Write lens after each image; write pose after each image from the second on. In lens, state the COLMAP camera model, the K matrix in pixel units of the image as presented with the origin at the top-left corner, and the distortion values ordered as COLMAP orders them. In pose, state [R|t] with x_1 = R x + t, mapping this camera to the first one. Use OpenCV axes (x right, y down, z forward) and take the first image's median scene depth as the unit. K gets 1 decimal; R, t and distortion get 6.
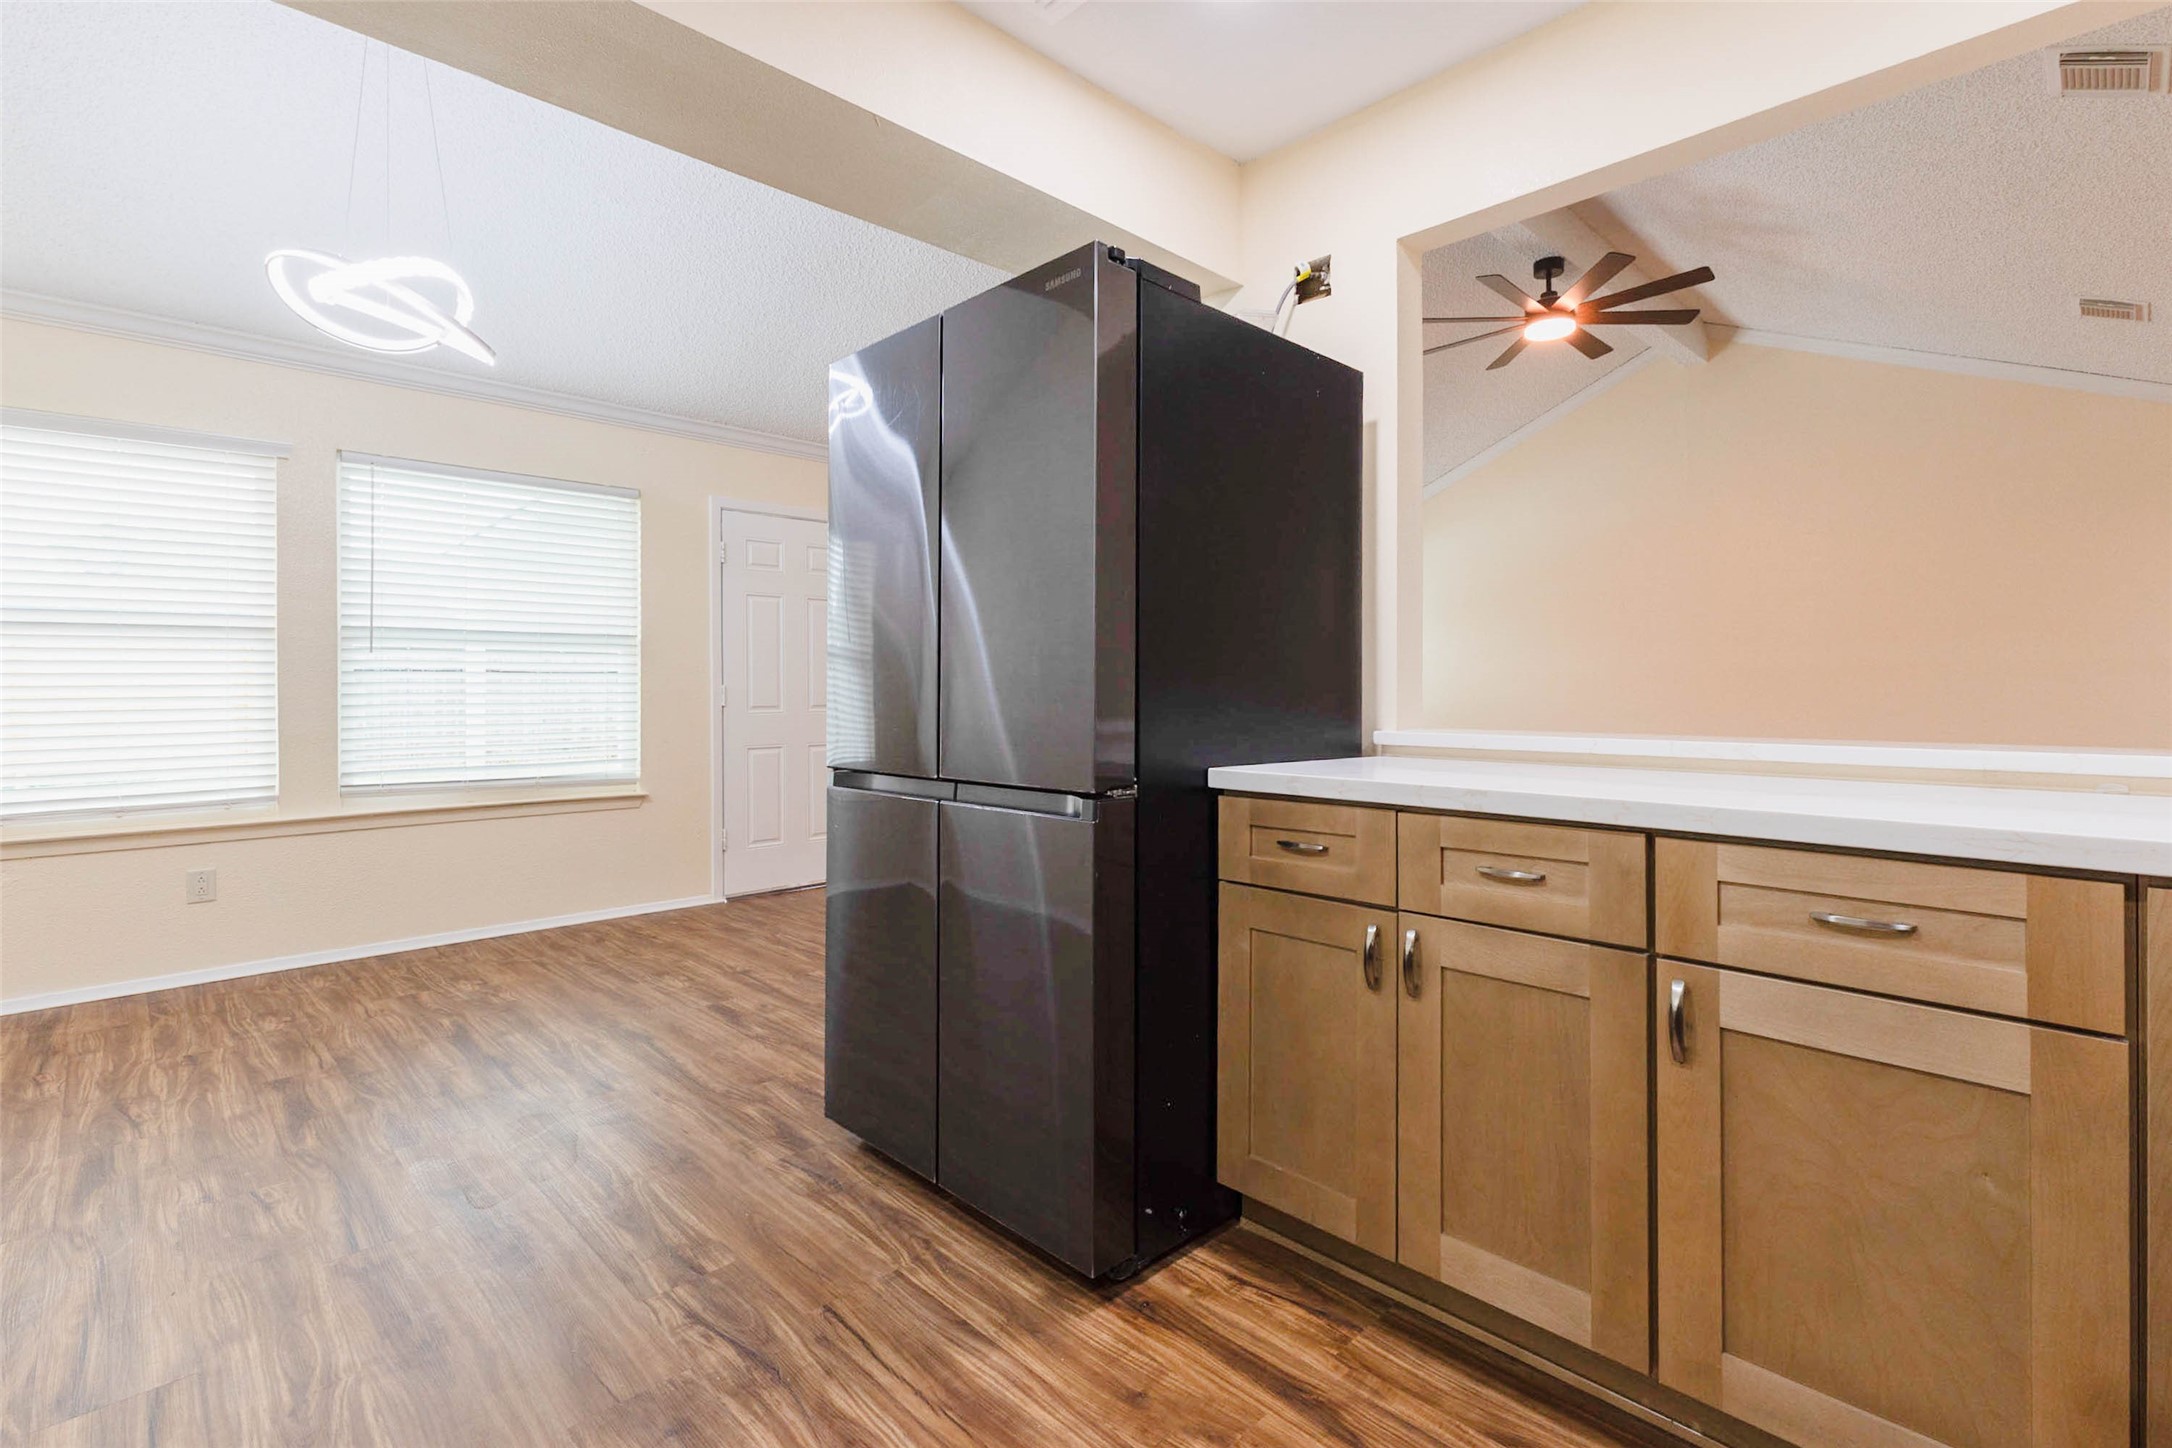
lens RADIAL K [[998.1, 0, 1093.1], [0, 998.1, 688.5], [0, 0, 1]] dist [0.015956, -0.007724]
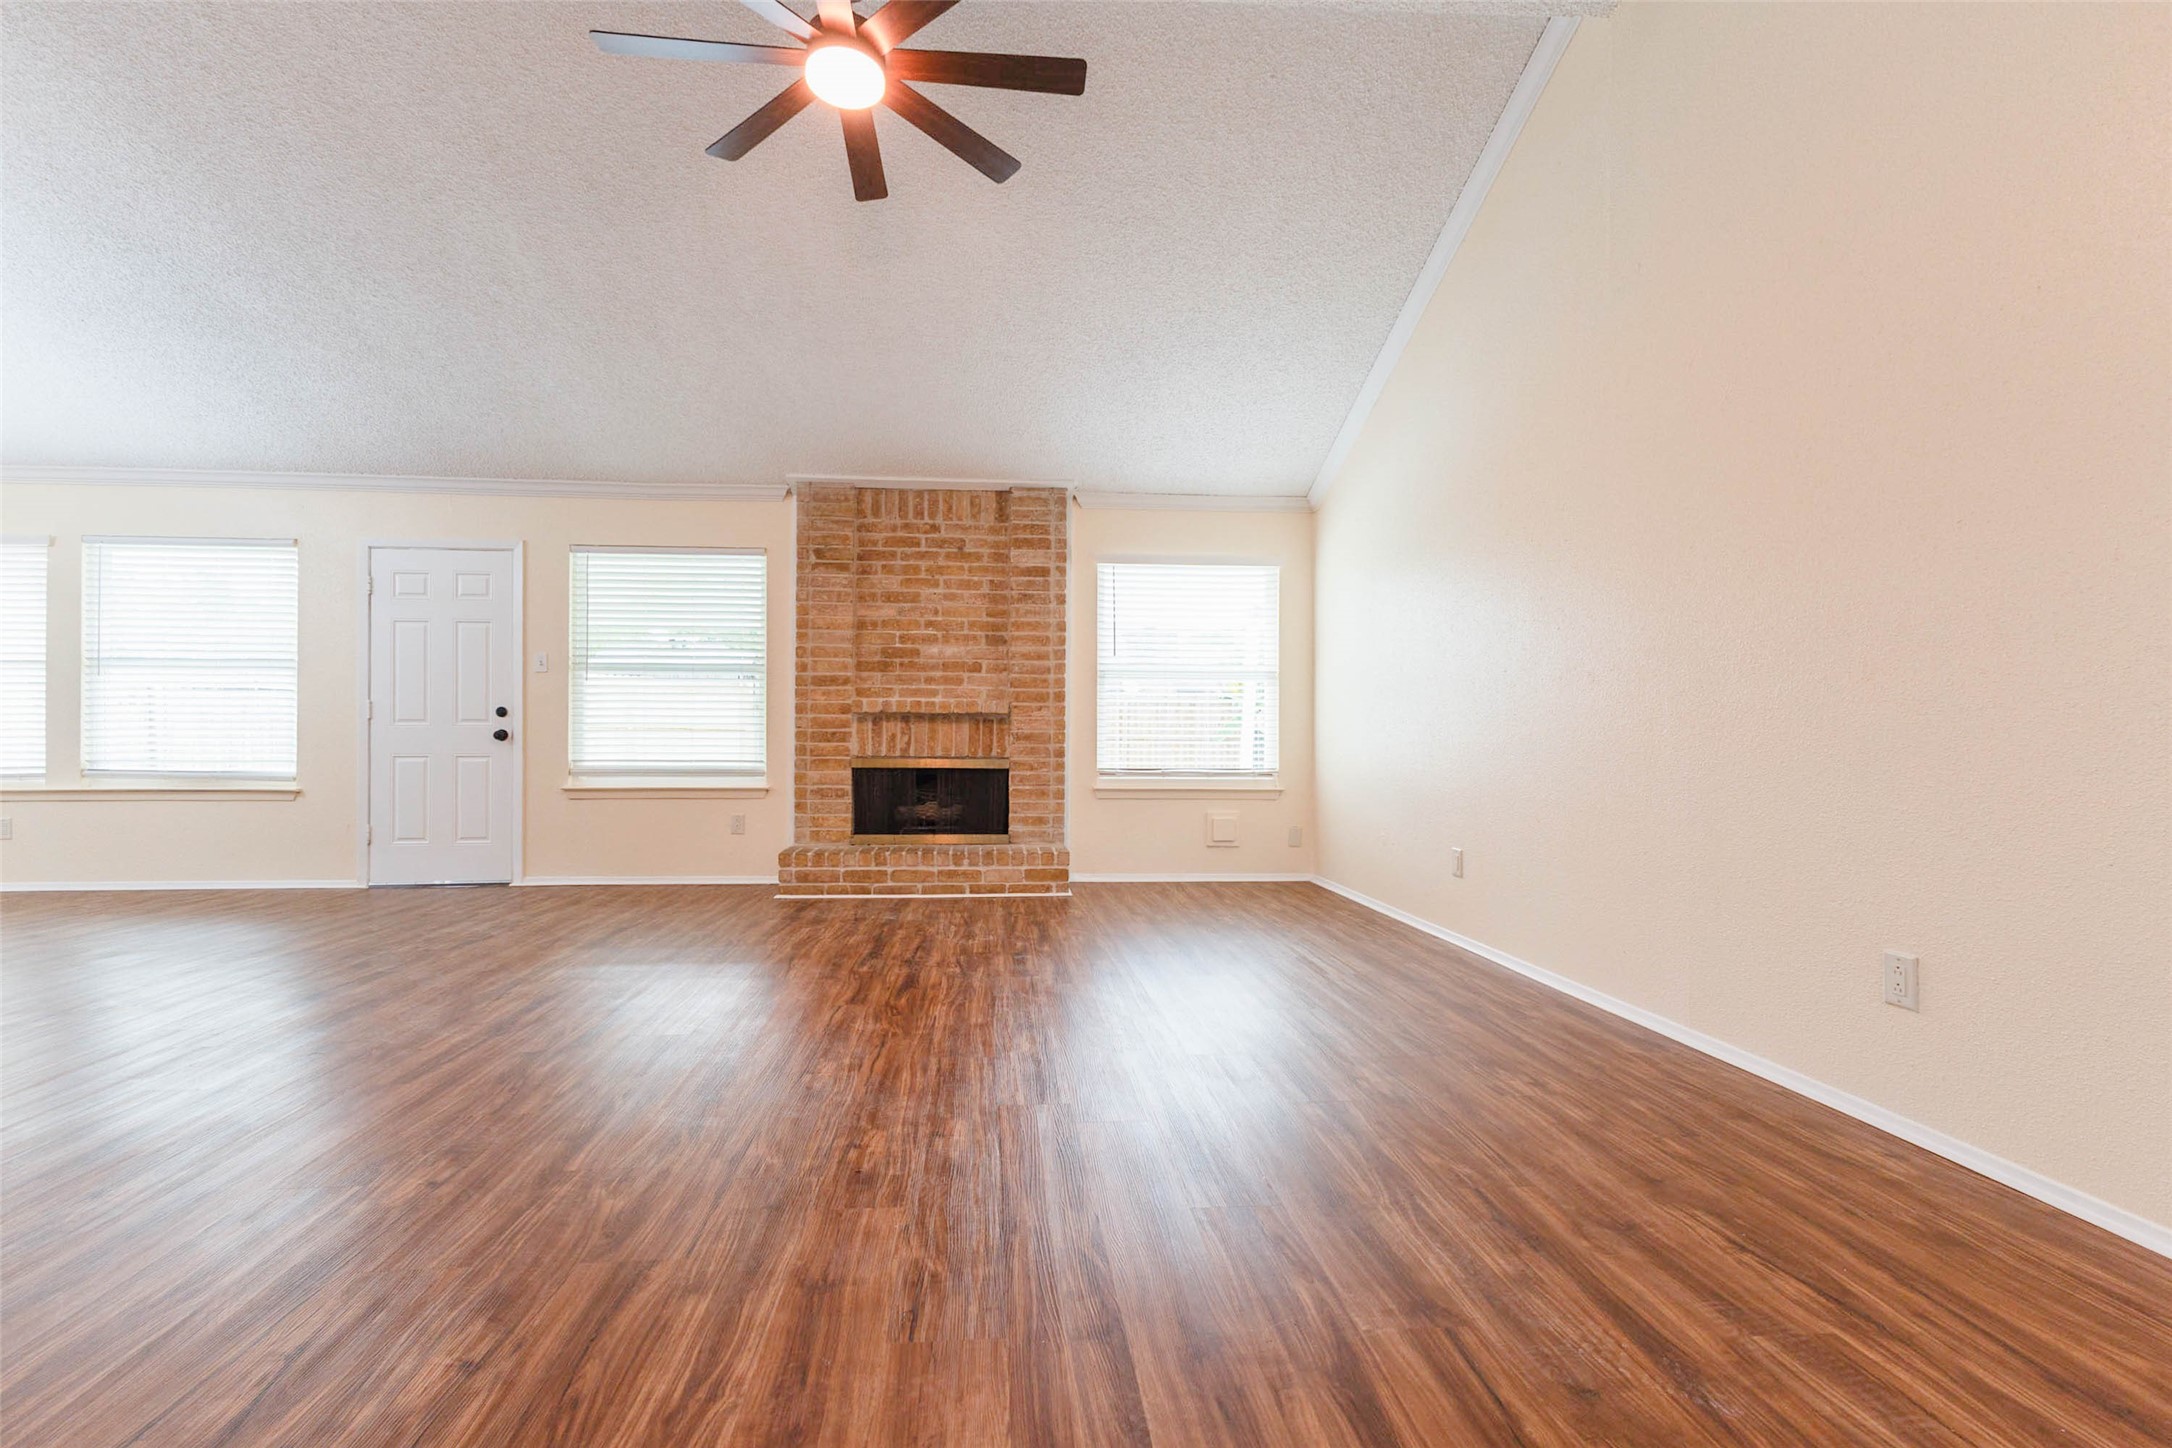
lens RADIAL K [[974.2, 0, 1086.0], [0, 974.2, 724.0], [0, 0, 1]] dist [-0.000115, -0.000044]
pose [[0.774180, -0.004127, -0.632952, 1.289592], [-0.004625, 0.999915, -0.012177, 0.044923], [0.632949, 0.012354, 0.774095, 0.861303]]
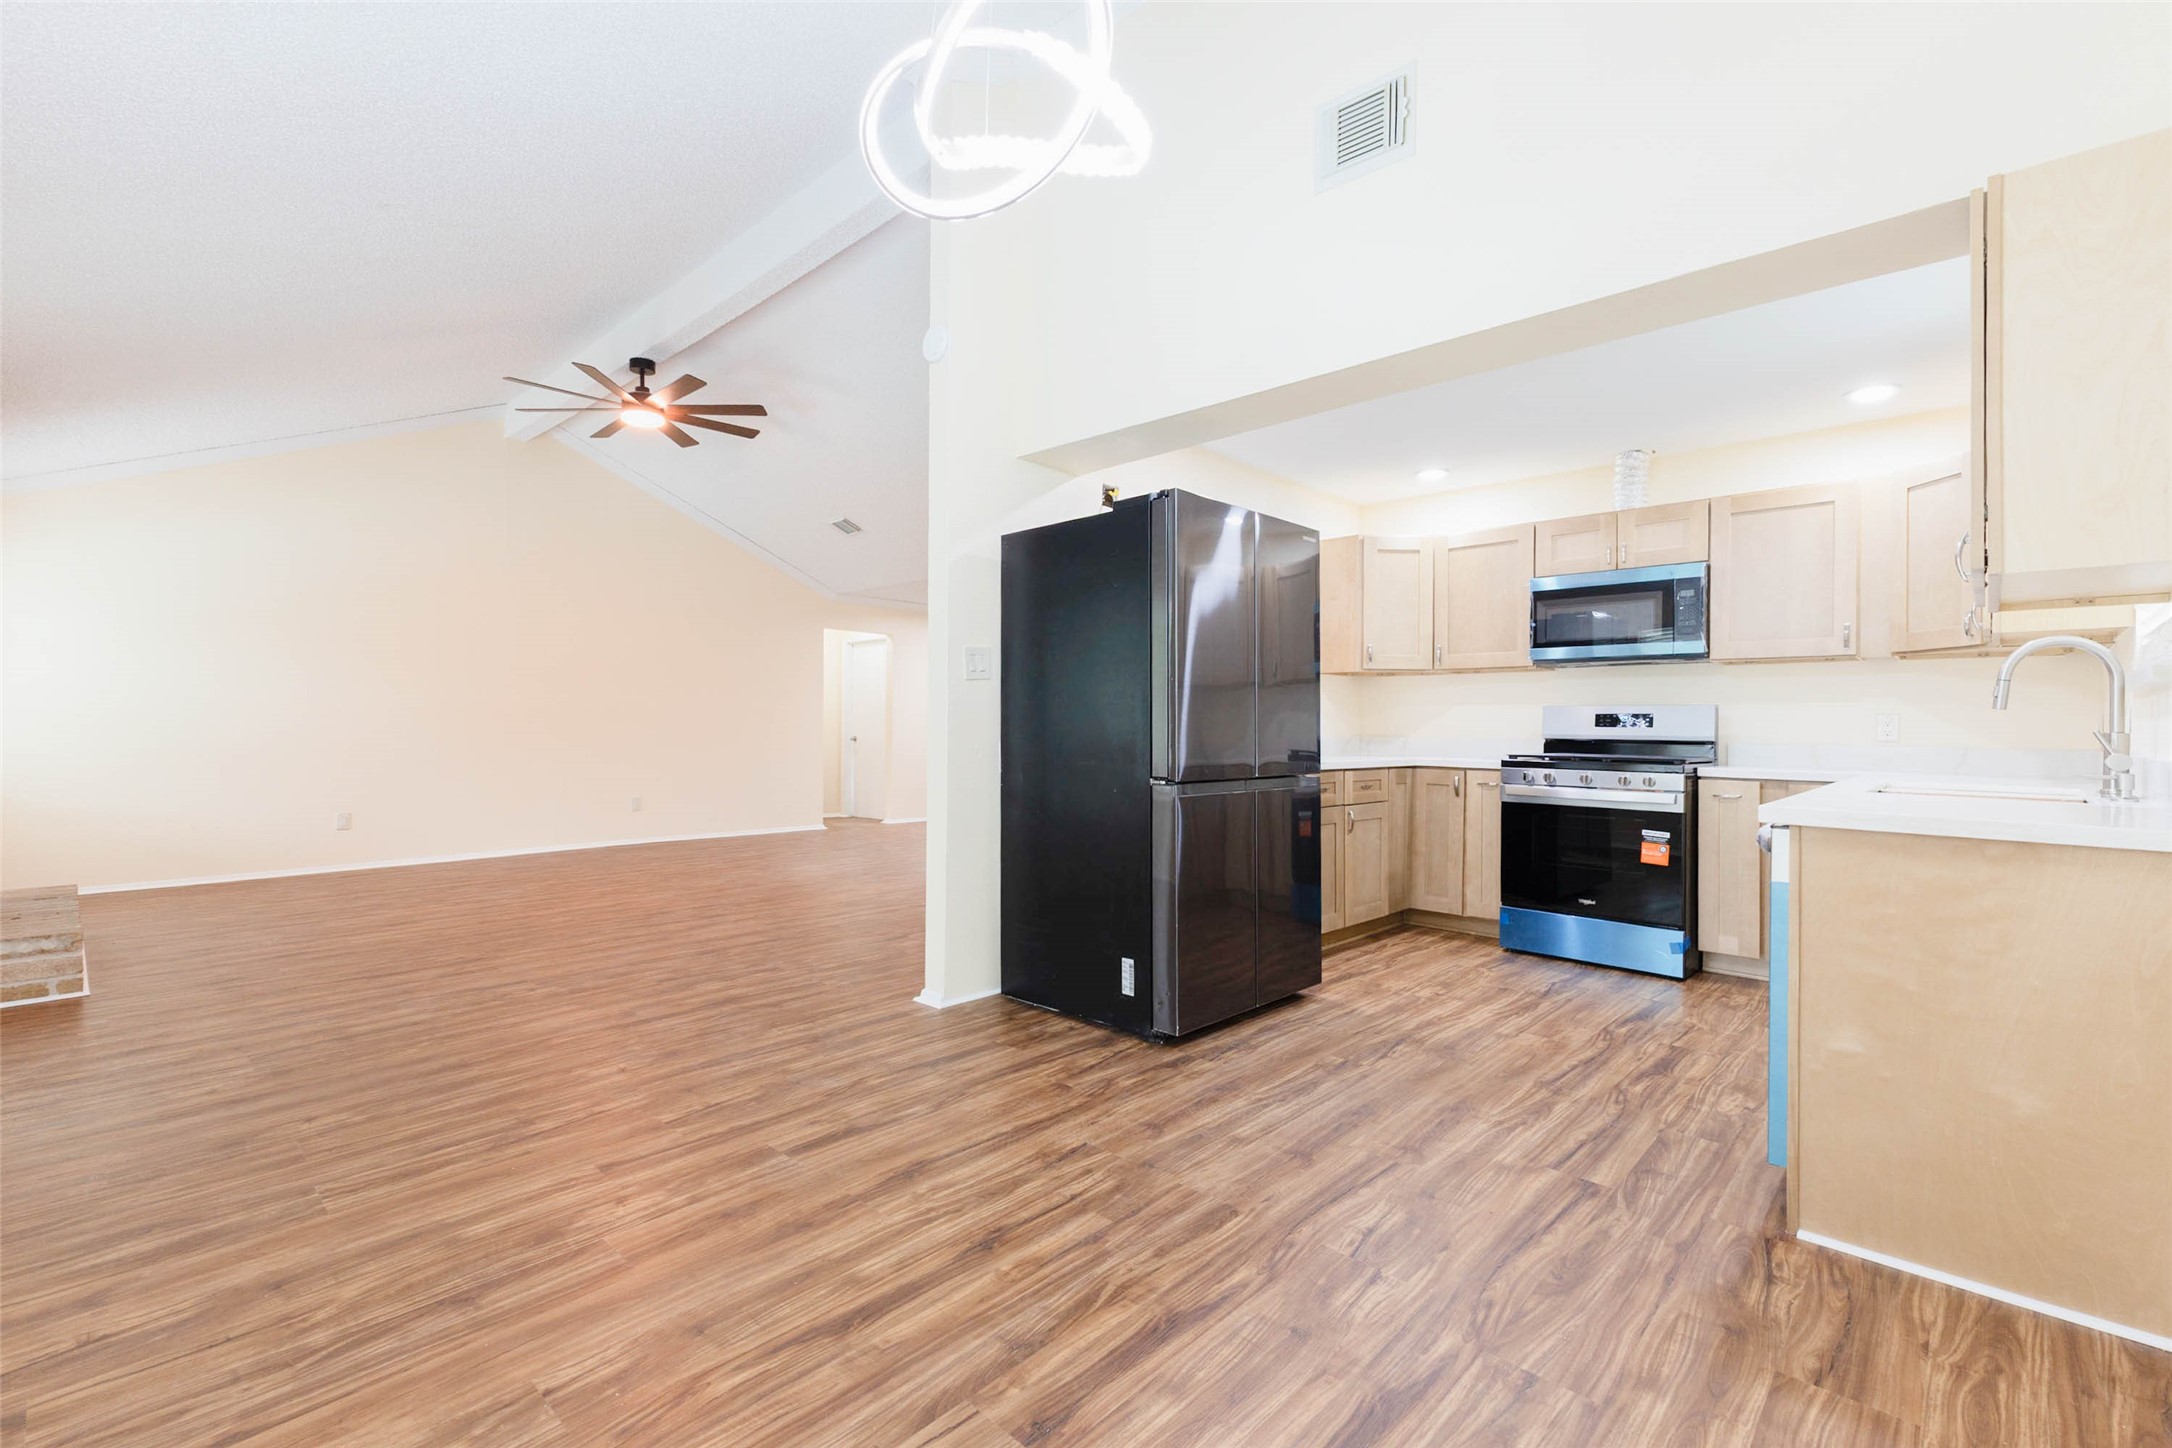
lens RADIAL K [[974.2, 0, 1086.0], [0, 974.2, 724.0], [0, 0, 1]] dist [-0.000115, -0.000044]
pose [[-0.041447, 0.001944, 0.999139, -0.940527], [-0.005178, 0.999984, -0.002161, 0.002413], [-0.999127, -0.005263, -0.041436, 0.697032]]
